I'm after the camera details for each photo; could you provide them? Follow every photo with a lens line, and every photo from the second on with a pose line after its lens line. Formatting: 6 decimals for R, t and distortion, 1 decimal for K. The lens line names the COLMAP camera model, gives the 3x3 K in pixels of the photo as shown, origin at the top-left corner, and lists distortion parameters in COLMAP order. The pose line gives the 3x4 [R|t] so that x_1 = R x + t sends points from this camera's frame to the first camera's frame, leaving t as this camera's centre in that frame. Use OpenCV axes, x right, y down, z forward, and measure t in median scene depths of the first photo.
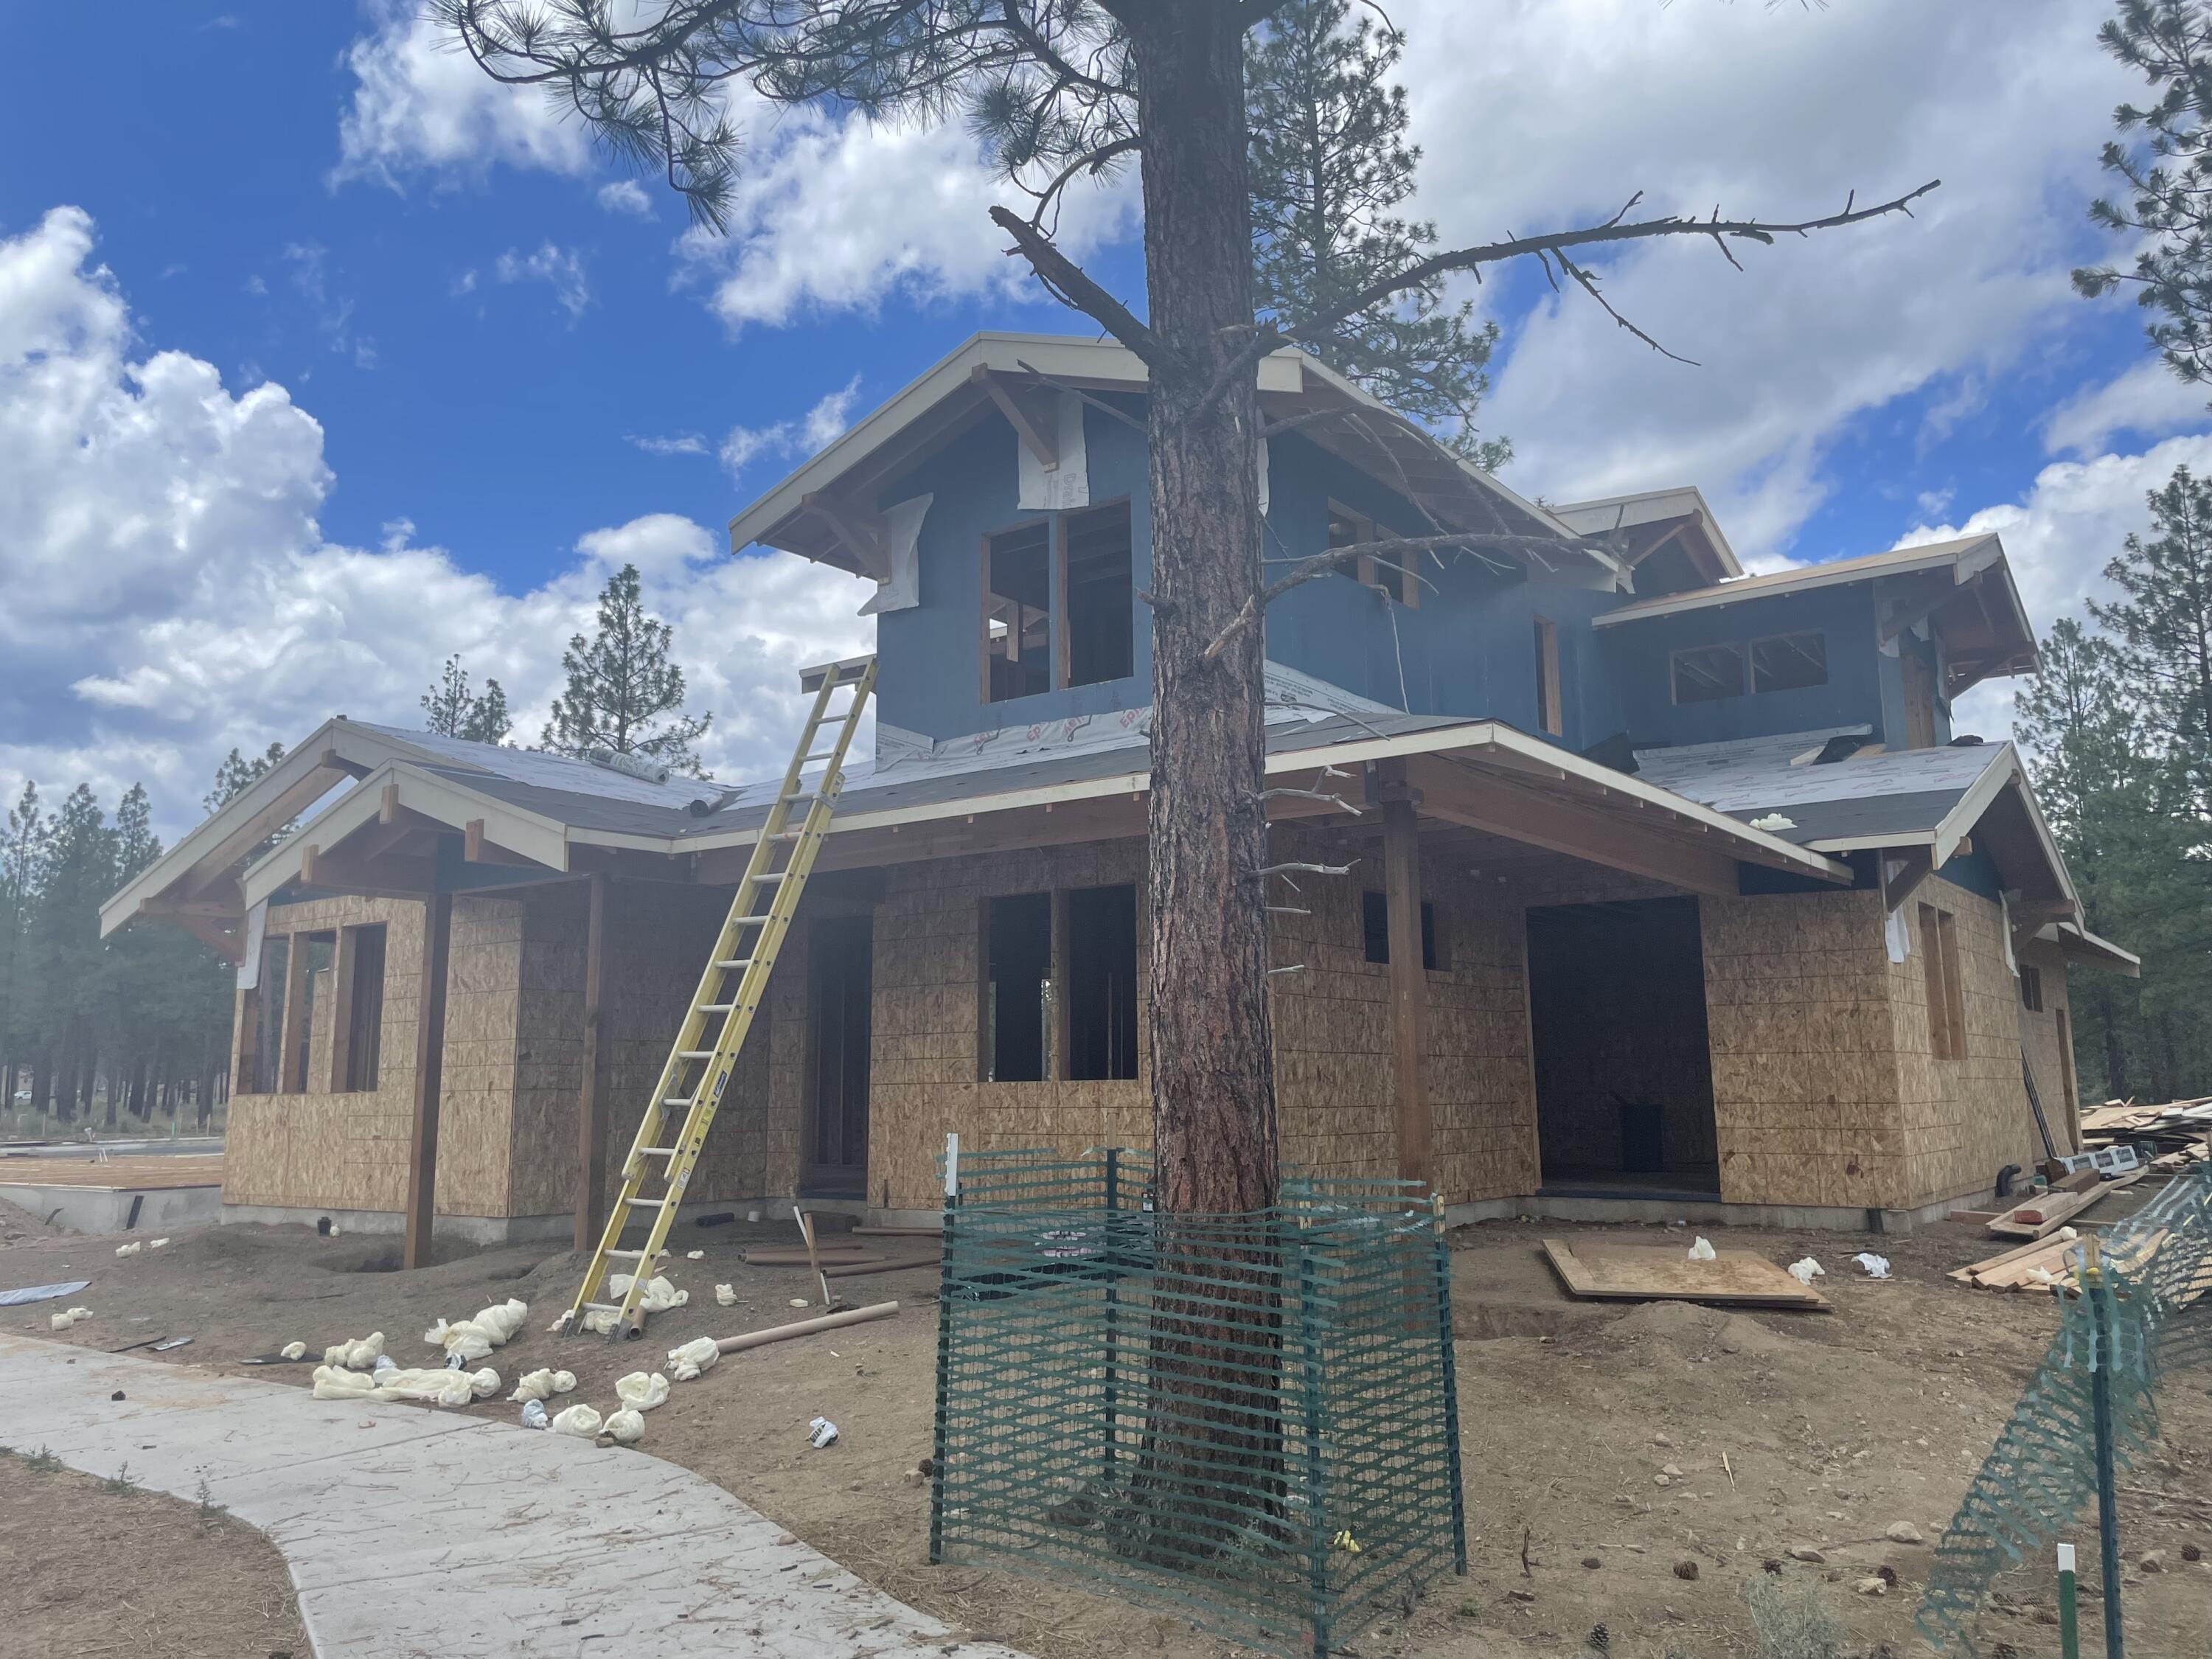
lens RADIAL K [[1689.8, 0, 1106.0], [0, 1689.8, 829.5], [0, 0, 1]] dist [0.004693, -0.000006]
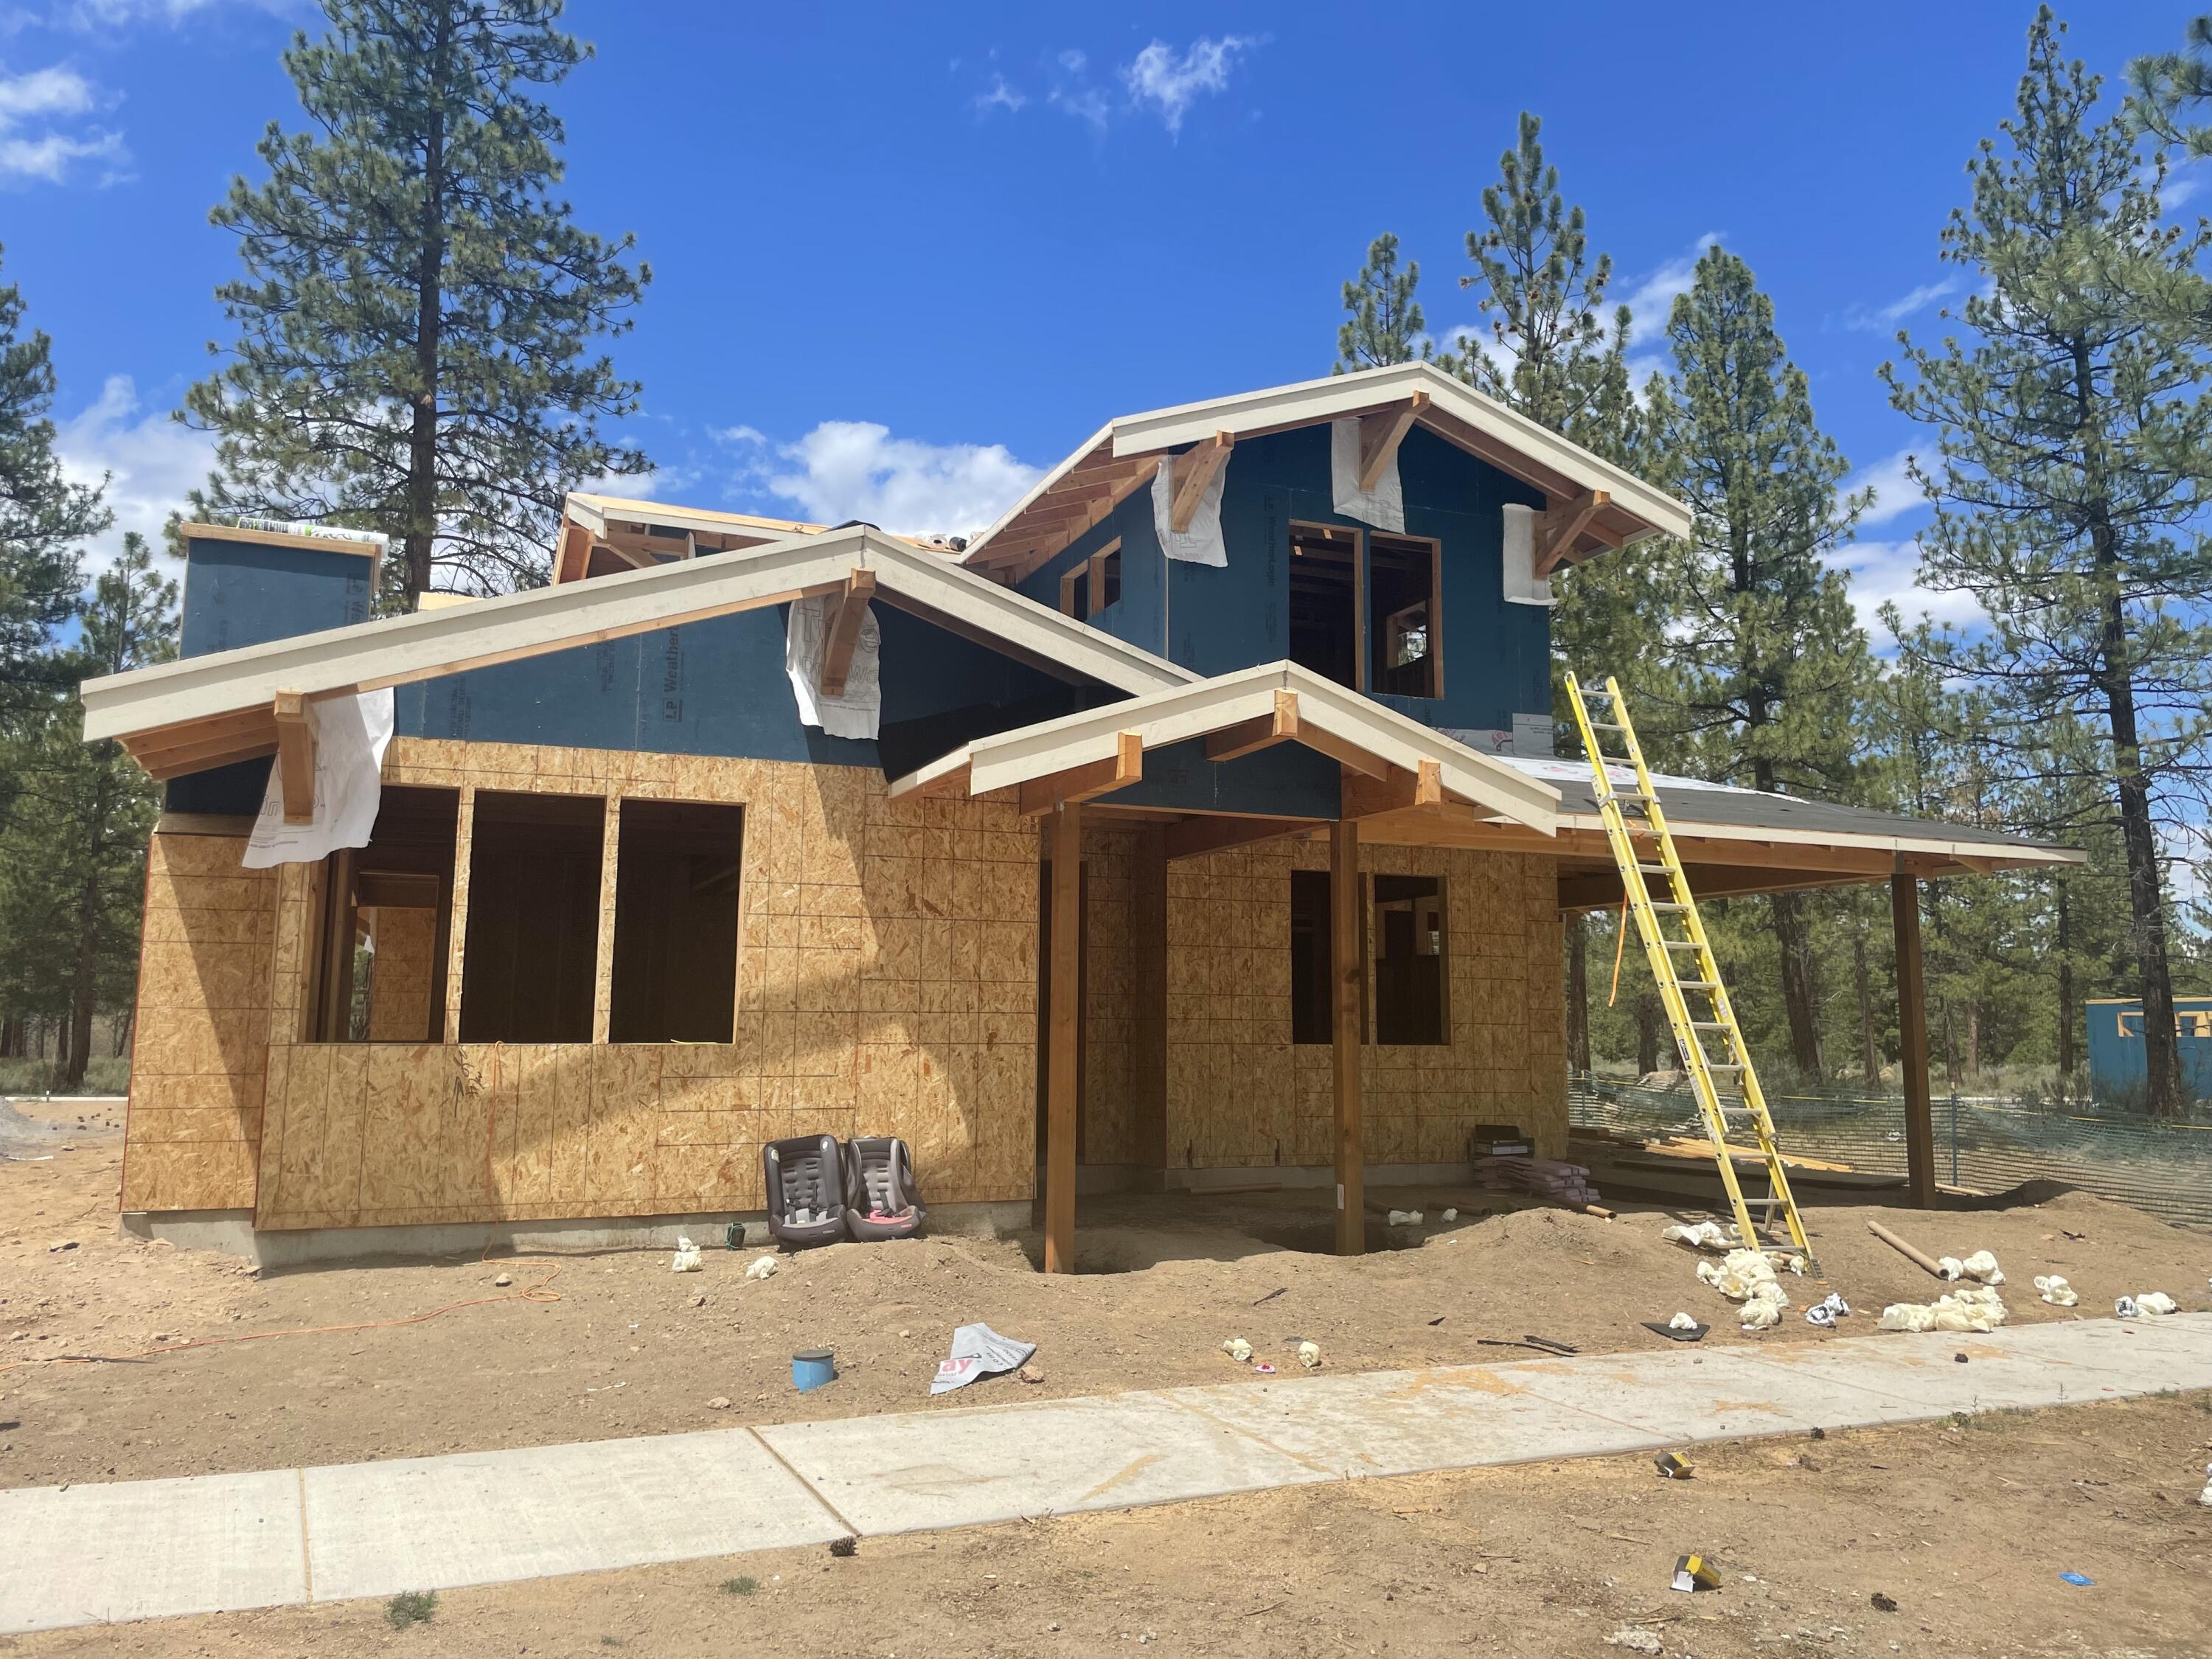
lens RADIAL K [[1689.8, 0, 1106.0], [0, 1689.8, 829.5], [0, 0, 1]] dist [0.004693, -0.000006]
pose [[0.507523, 0.123414, 0.852754, -1.034269], [-0.139442, 0.988407, -0.060056, 0.093955], [-0.850280, -0.088429, 0.518848, 0.545229]]
